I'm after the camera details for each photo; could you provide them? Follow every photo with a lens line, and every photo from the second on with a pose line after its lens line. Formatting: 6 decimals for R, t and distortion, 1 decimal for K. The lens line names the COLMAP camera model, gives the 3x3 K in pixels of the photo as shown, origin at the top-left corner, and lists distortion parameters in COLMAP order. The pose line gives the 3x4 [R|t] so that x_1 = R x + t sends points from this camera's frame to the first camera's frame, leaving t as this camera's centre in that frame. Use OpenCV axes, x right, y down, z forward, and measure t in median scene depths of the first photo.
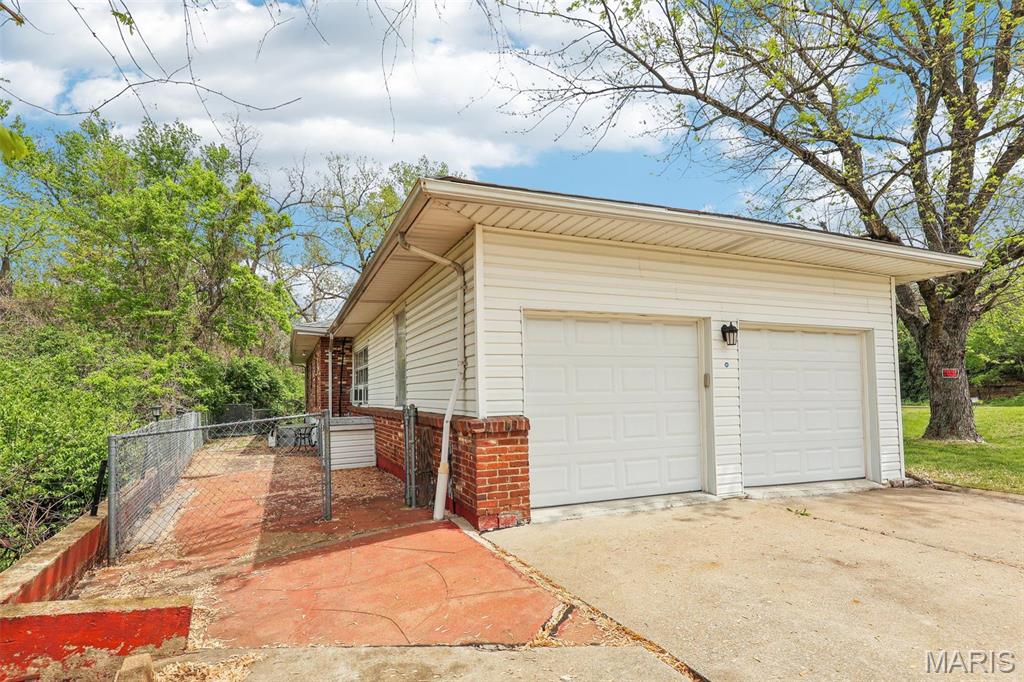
lens RADIAL K [[492.5, 0, 512.0], [0, 492.5, 341.0], [0, 0, 1]] dist [0.000886, 0.000139]
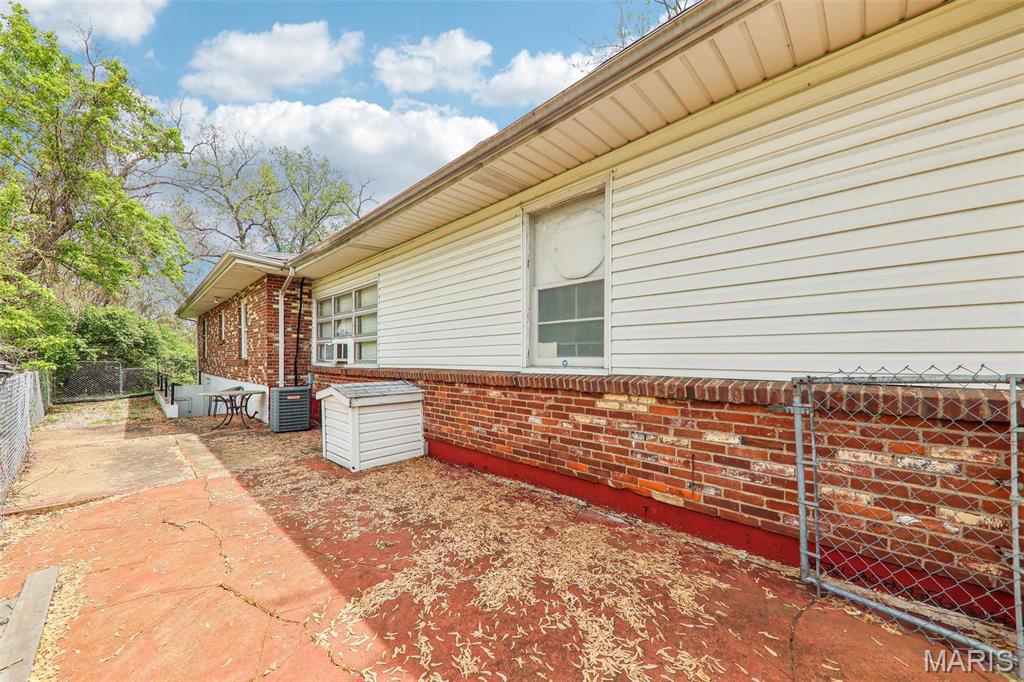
lens RADIAL K [[358.5, 0, 511.1], [0, 358.5, 342.8], [0, 0, 1]] dist [0.001171, -0.000105]
pose [[0.931047, 0.036301, 0.363090, -0.237036], [-0.058732, 0.996974, 0.050928, 0.046796], [-0.360142, -0.068741, 0.930361, 0.348319]]
